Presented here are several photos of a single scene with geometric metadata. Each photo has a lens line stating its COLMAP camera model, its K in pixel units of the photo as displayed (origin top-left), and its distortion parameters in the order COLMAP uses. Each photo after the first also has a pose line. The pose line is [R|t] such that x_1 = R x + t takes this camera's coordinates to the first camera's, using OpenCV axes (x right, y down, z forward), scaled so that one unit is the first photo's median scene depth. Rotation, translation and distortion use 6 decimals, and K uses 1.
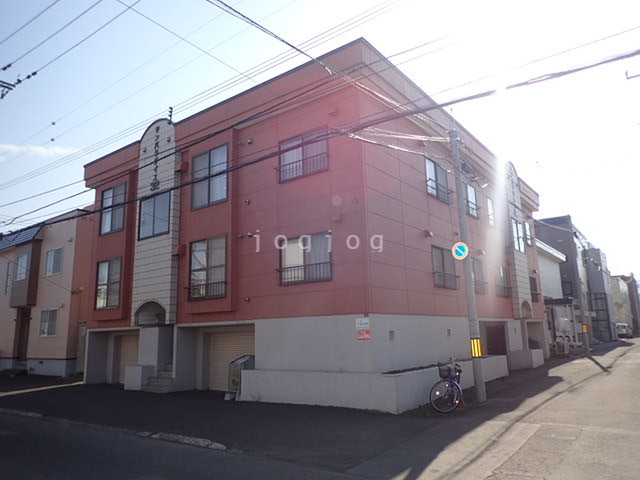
lens RADIAL K [[473.5, 0, 311.1], [0, 473.5, 240.1], [0, 0, 1]] dist [0.000807, -0.003891]
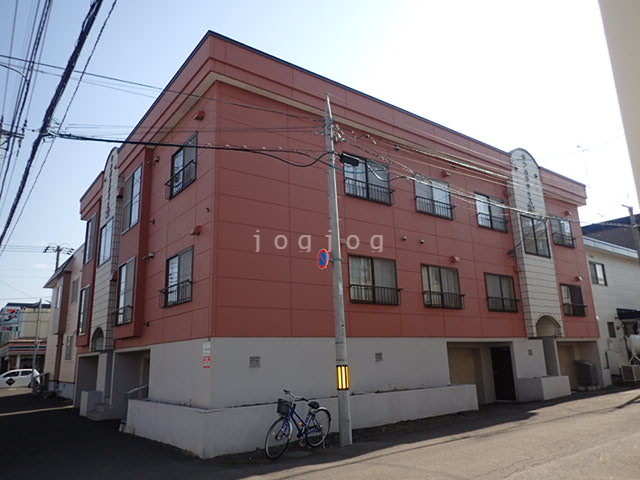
lens RADIAL K [[473.5, 0, 311.1], [0, 473.5, 240.1], [0, 0, 1]] dist [0.000807, -0.003891]
pose [[0.963933, -0.068909, -0.257068, 0.378881], [0.058000, 0.997074, -0.049792, 0.021664], [0.259747, 0.033086, 0.965110, 0.141993]]
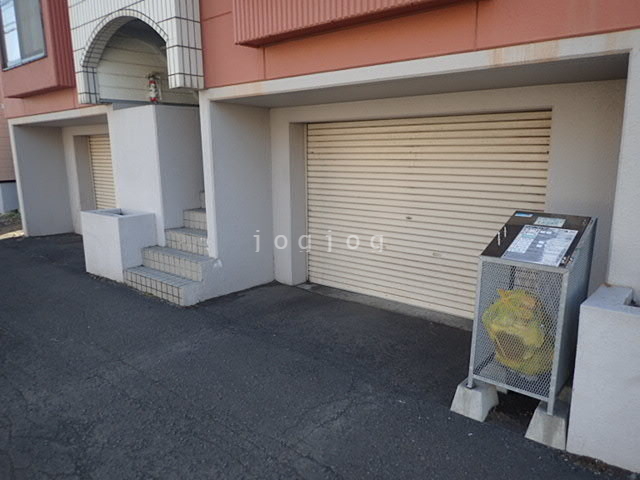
lens RADIAL K [[473.5, 0, 311.1], [0, 473.5, 240.1], [0, 0, 1]] dist [0.000807, -0.003891]
pose [[0.998423, 0.019465, -0.052653, -0.198438], [0.002404, 0.922270, 0.386538, 0.147933], [0.056084, -0.386055, 0.920769, 0.684128]]
